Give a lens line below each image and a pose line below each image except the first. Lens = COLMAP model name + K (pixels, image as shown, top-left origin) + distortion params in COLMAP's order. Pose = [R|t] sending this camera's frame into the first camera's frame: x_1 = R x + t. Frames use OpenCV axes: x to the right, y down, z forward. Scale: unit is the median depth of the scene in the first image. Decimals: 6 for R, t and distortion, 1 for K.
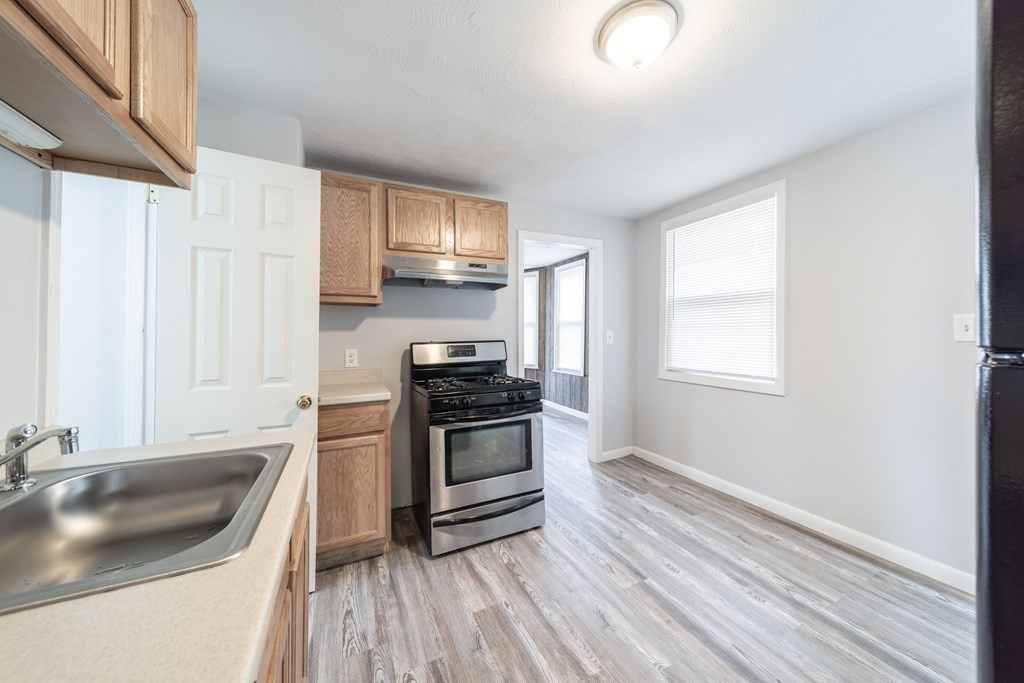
lens RADIAL K [[351.0, 0, 513.1], [0, 351.0, 334.8], [0, 0, 1]] dist [0.006927, -0.000524]
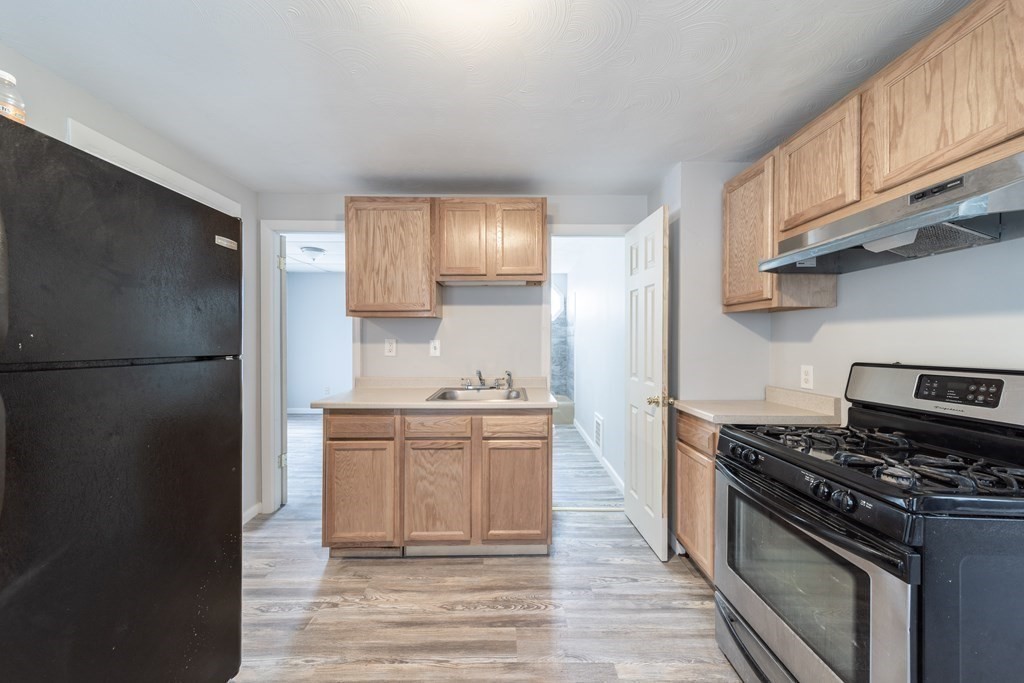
lens RADIAL K [[351.0, 0, 513.7], [0, 351.0, 340.1], [0, 0, 1]] dist [0.006927, -0.000524]
pose [[-0.409551, 0.005801, -0.912269, 0.565191], [0.003398, 0.999983, 0.004833, -0.022438], [0.912281, -0.001121, -0.409564, 0.805066]]
